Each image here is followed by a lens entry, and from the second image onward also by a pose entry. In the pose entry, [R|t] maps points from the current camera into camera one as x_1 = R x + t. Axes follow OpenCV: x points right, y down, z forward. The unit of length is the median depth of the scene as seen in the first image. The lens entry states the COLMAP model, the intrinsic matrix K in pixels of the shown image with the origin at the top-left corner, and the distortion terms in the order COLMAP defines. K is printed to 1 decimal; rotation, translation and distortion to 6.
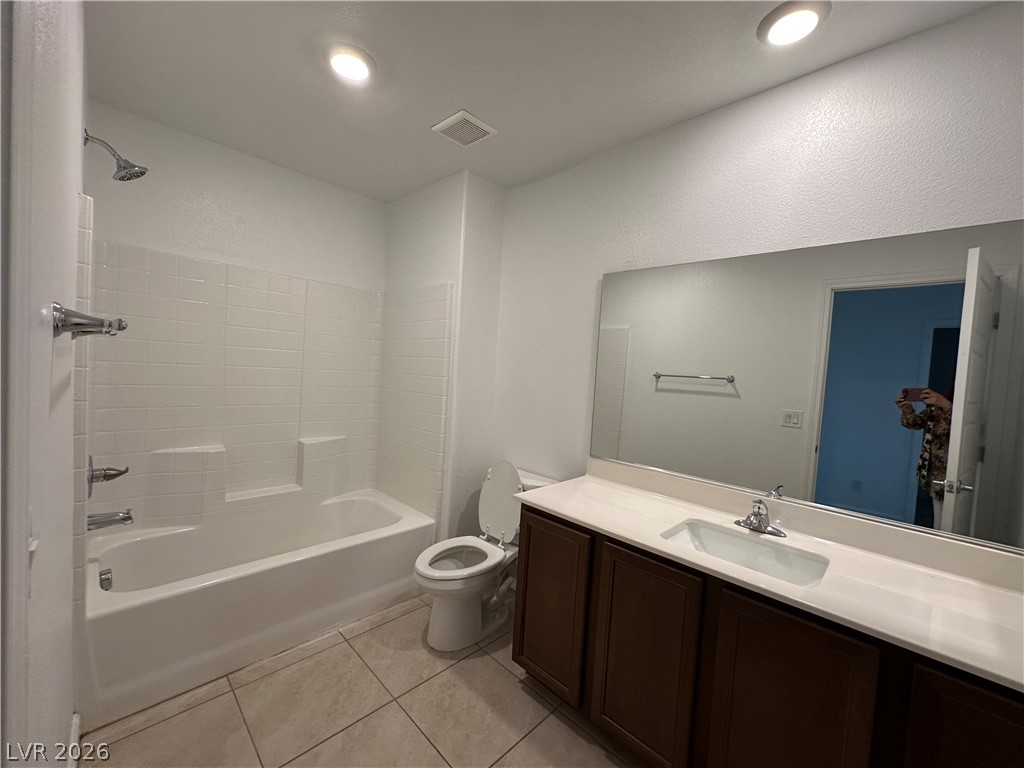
lens RADIAL K [[405.9, 0, 507.8], [0, 405.9, 384.5], [0, 0, 1]] dist [-0.001835, 0.000370]
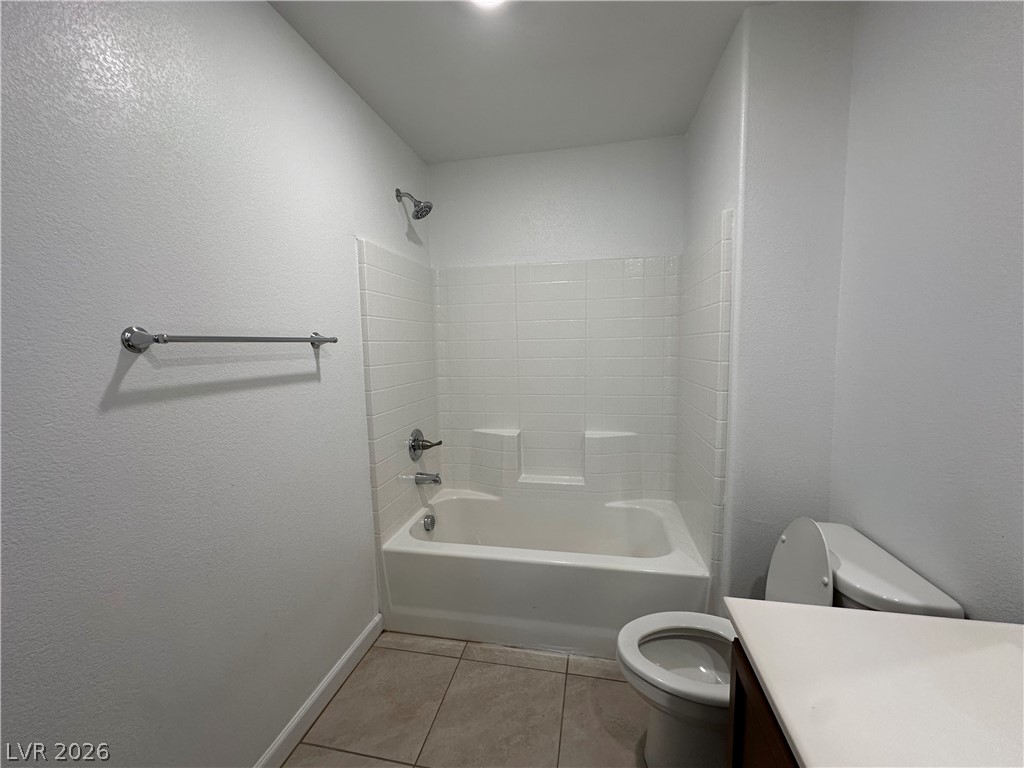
lens RADIAL K [[405.9, 0, 513.6], [0, 405.9, 382.2], [0, 0, 1]] dist [-0.001835, 0.000370]
pose [[0.548281, 0.008531, -0.836250, 0.242701], [0.019736, 0.999537, 0.023137, -0.008492], [0.836061, -0.029189, 0.547860, 0.434199]]
